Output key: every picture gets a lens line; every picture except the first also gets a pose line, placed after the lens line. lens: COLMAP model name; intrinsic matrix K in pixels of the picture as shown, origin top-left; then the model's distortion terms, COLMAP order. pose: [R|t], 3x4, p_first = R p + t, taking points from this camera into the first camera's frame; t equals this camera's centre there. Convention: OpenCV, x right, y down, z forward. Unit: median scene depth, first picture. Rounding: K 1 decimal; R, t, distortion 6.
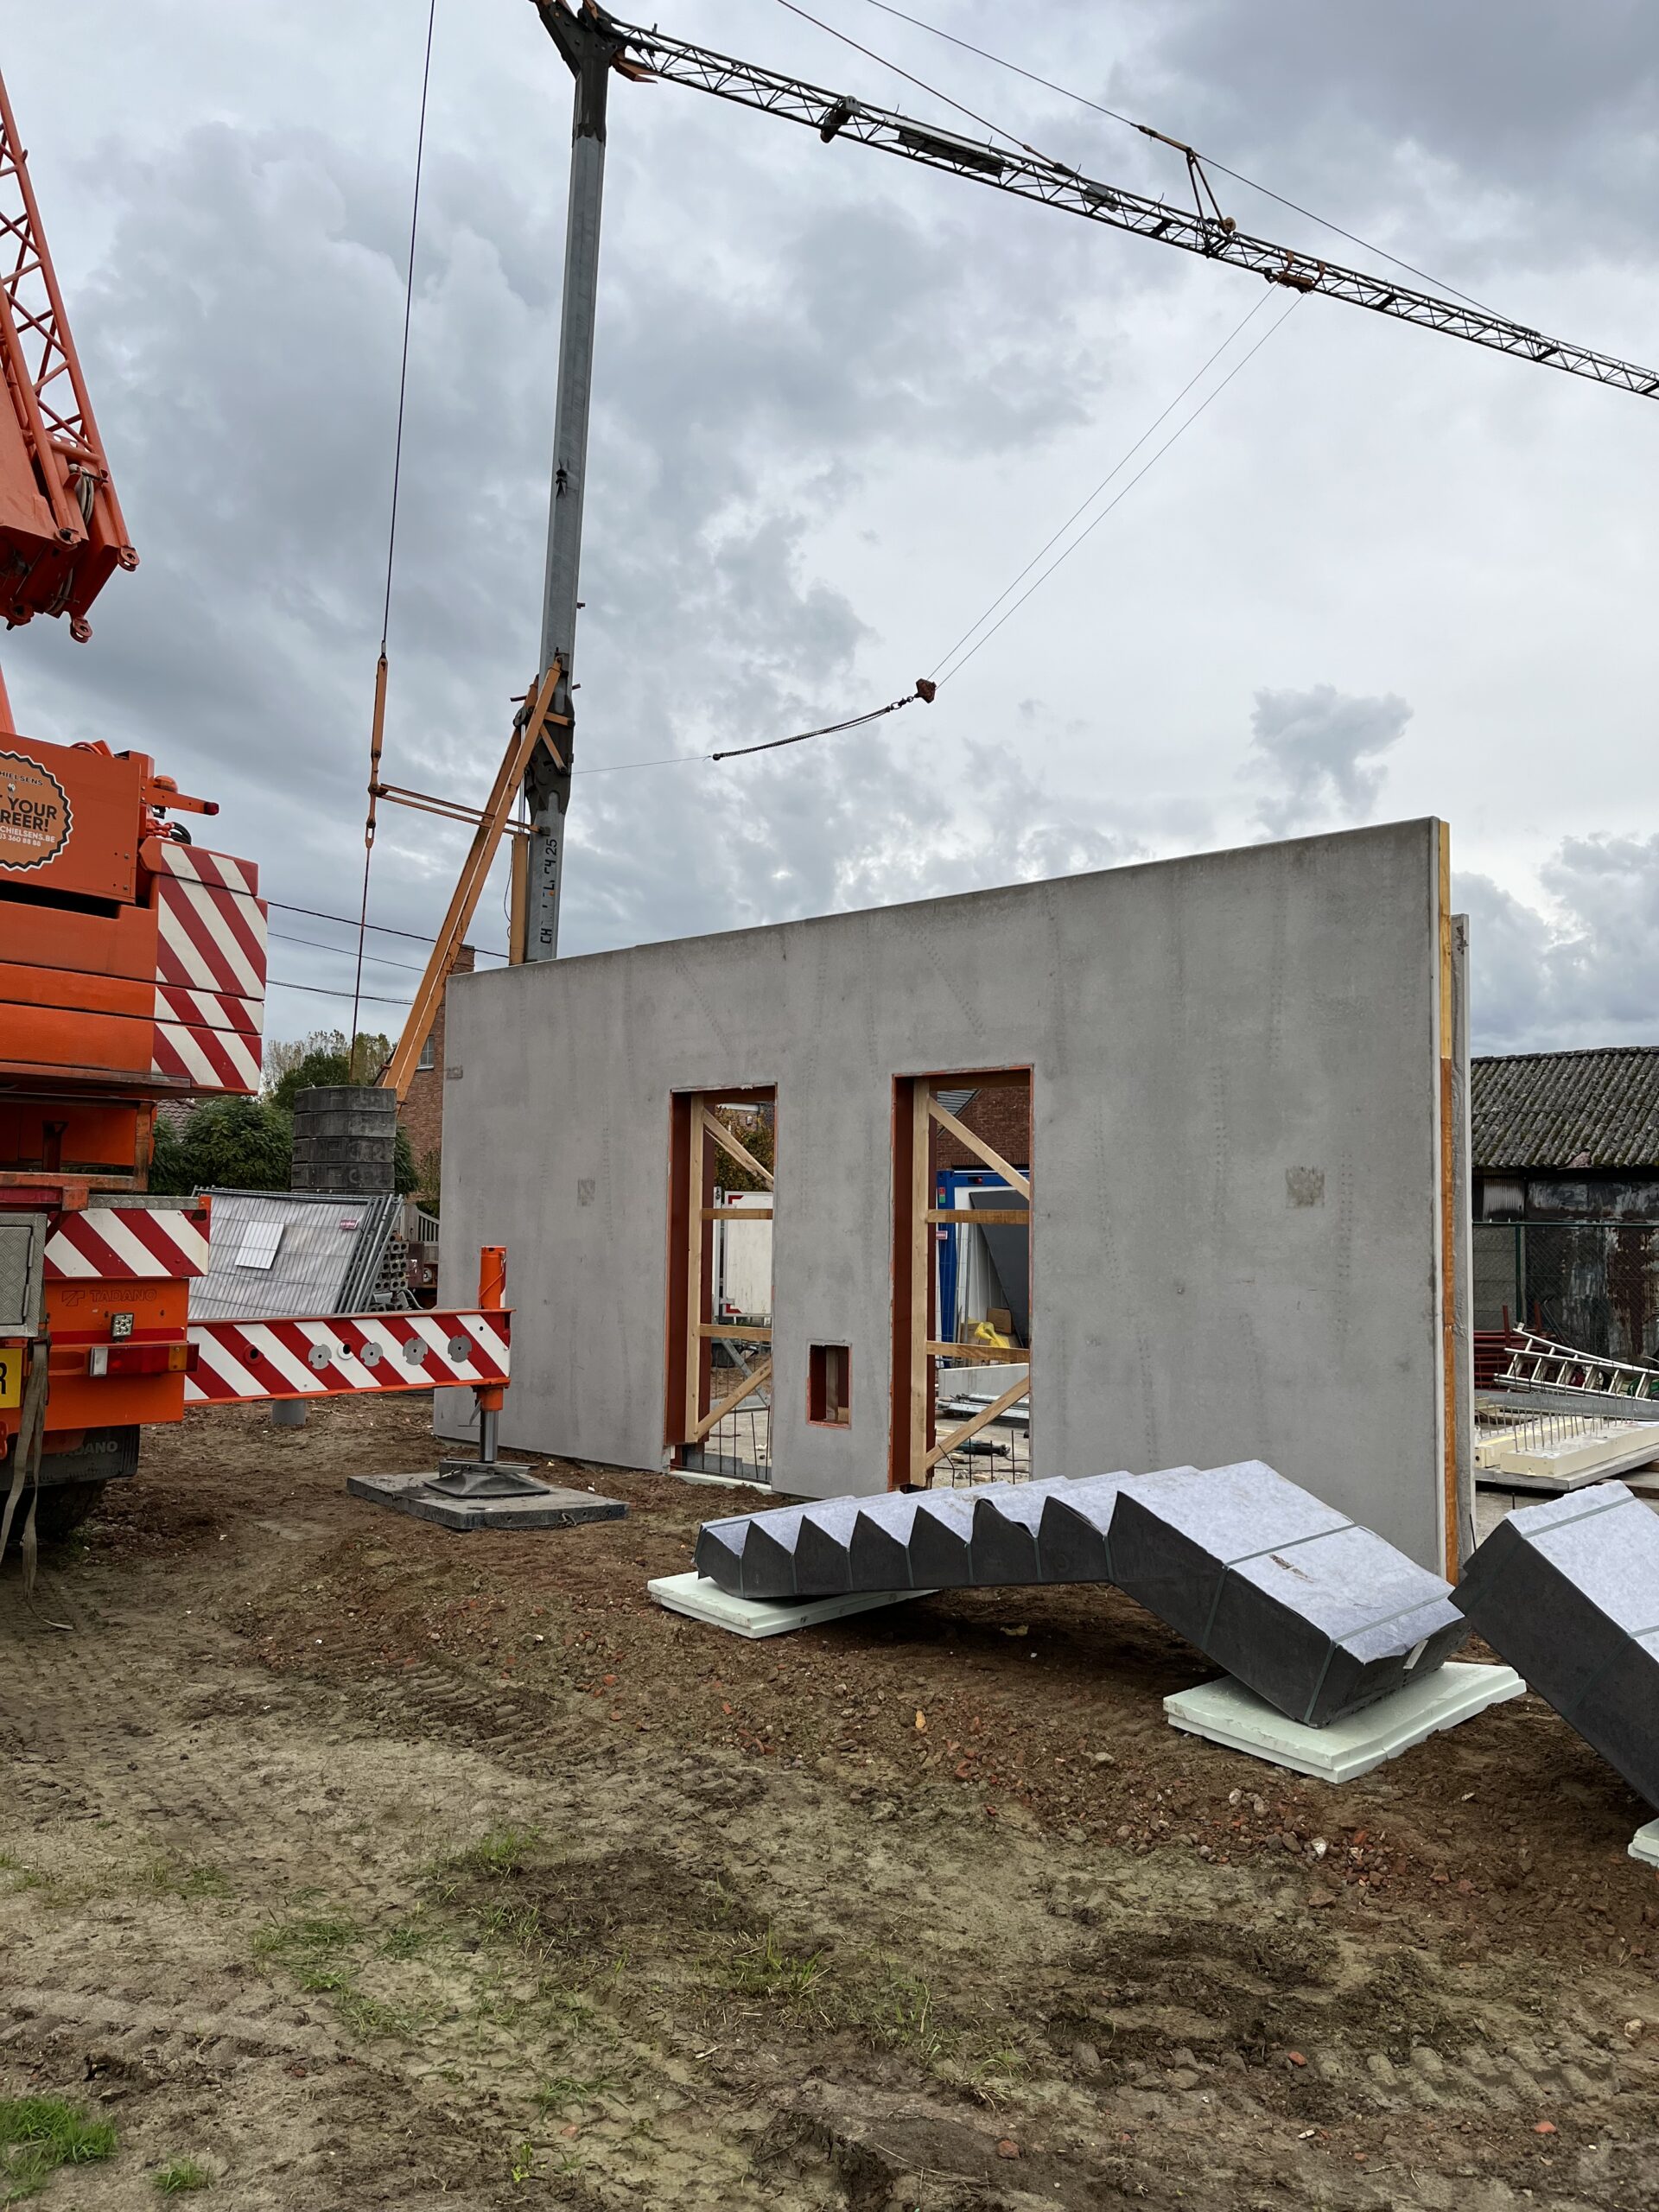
lens RADIAL K [[1657.3, 0, 827.7], [0, 1657.3, 1104.0], [0, 0, 1]] dist [0.032932, -0.005400]
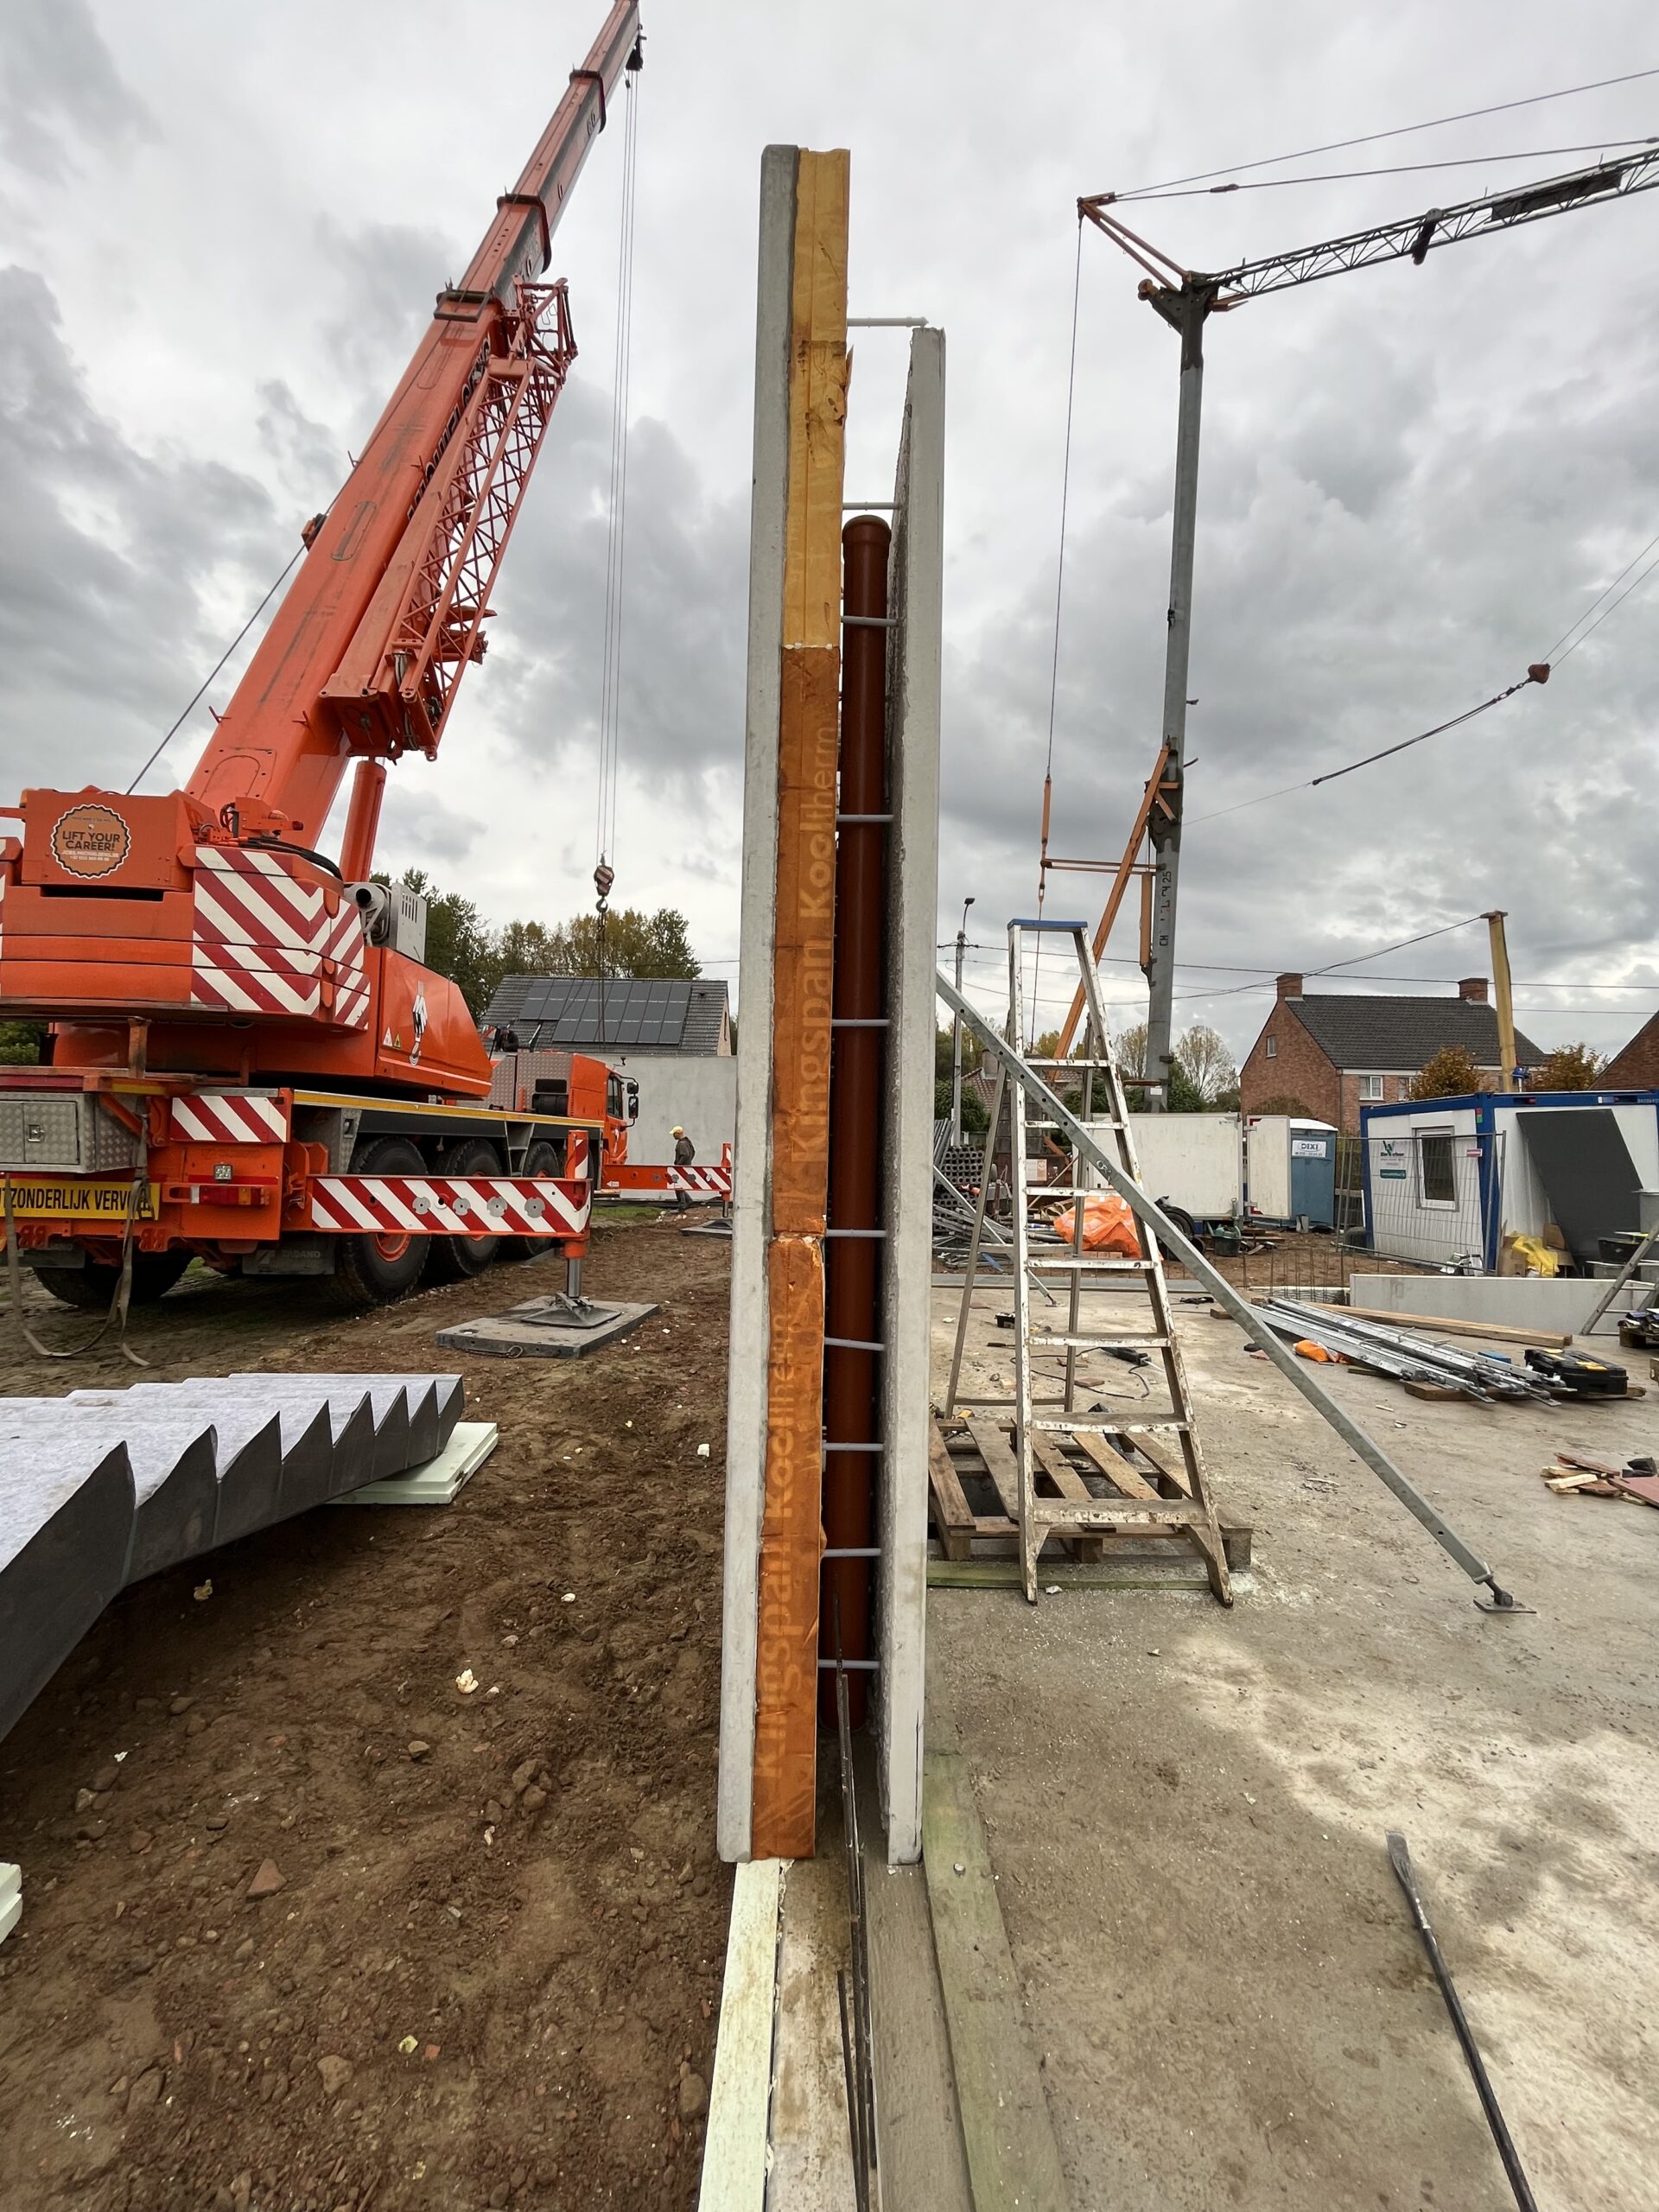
lens RADIAL K [[902.8, 0, 842.0], [0, 902.8, 1102.8], [0, 0, 1]] dist [-0.000810, -0.000460]
pose [[0.698098, -0.036712, -0.715060, 0.448434], [0.041220, 0.999089, -0.011053, 0.081514], [0.714815, -0.021759, 0.698975, 0.665909]]
